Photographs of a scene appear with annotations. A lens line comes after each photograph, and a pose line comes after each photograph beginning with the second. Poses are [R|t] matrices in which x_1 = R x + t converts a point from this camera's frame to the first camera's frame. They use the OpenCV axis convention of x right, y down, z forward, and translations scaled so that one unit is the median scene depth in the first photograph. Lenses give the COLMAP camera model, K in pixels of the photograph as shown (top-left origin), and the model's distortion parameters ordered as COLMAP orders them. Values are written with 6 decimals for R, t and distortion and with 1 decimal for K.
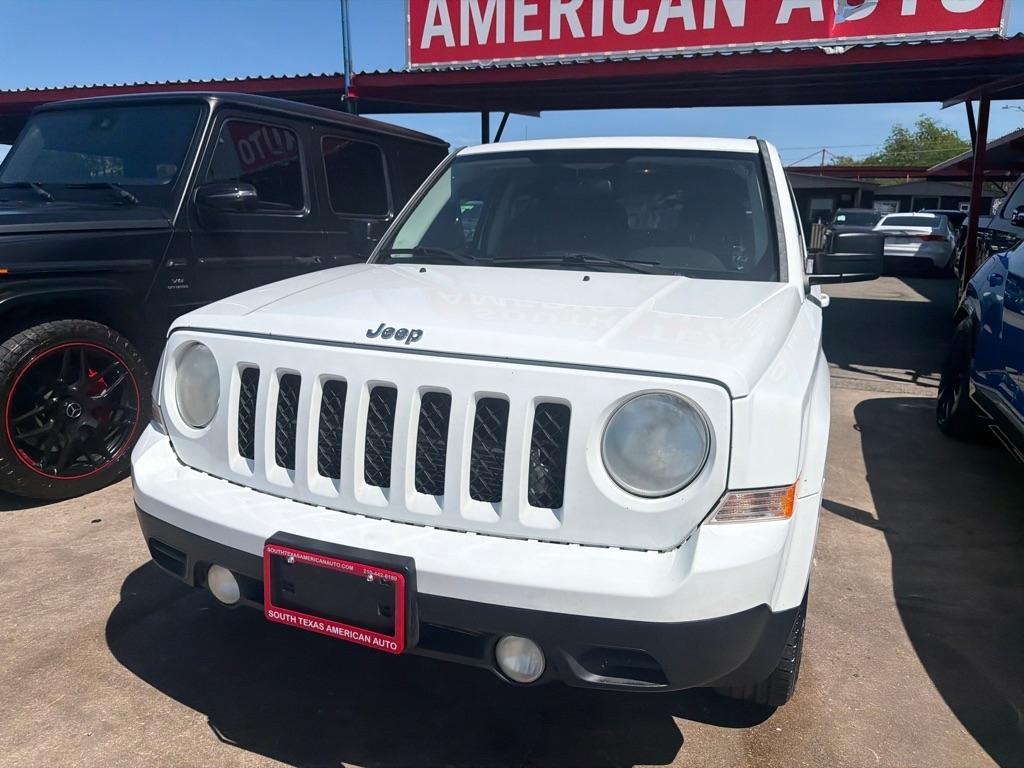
lens RADIAL K [[728.5, 0, 507.1], [0, 728.5, 384.3], [0, 0, 1]] dist [0.012813, -0.016531]
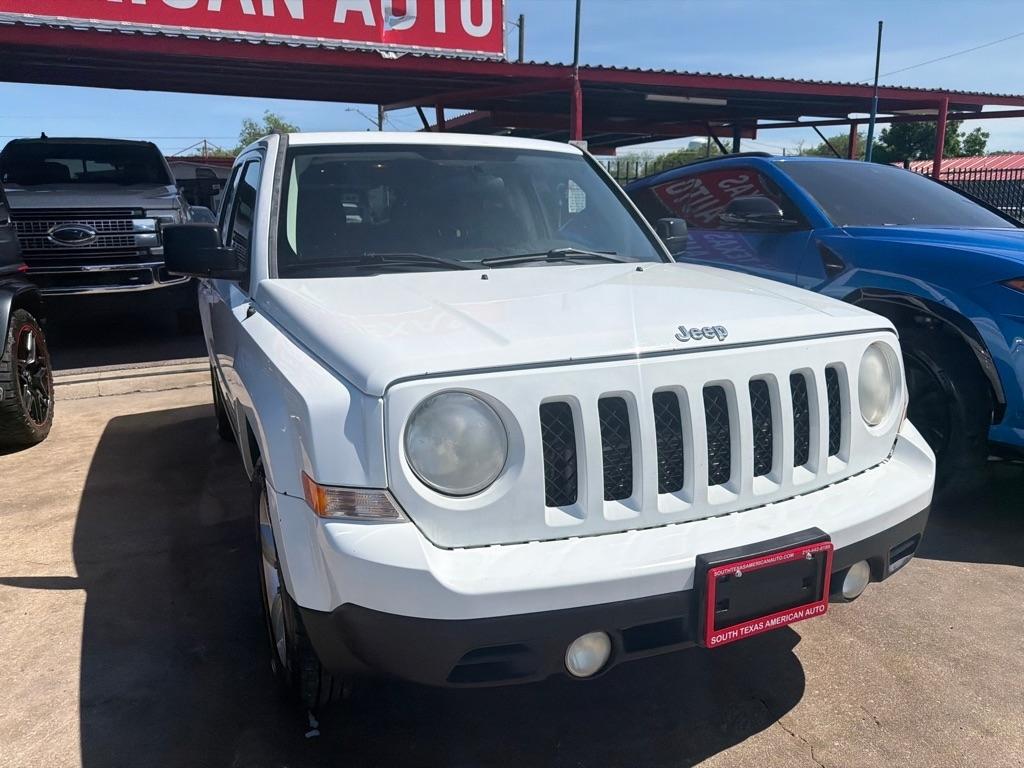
lens RADIAL K [[728.5, 0, 502.4], [0, 728.5, 387.7], [0, 0, 1]] dist [0.012813, -0.016531]
pose [[0.697932, -0.195001, 0.689105, -0.285923], [0.183490, 0.978788, 0.091135, -0.037545], [-0.692259, 0.062838, 0.718908, 0.125604]]
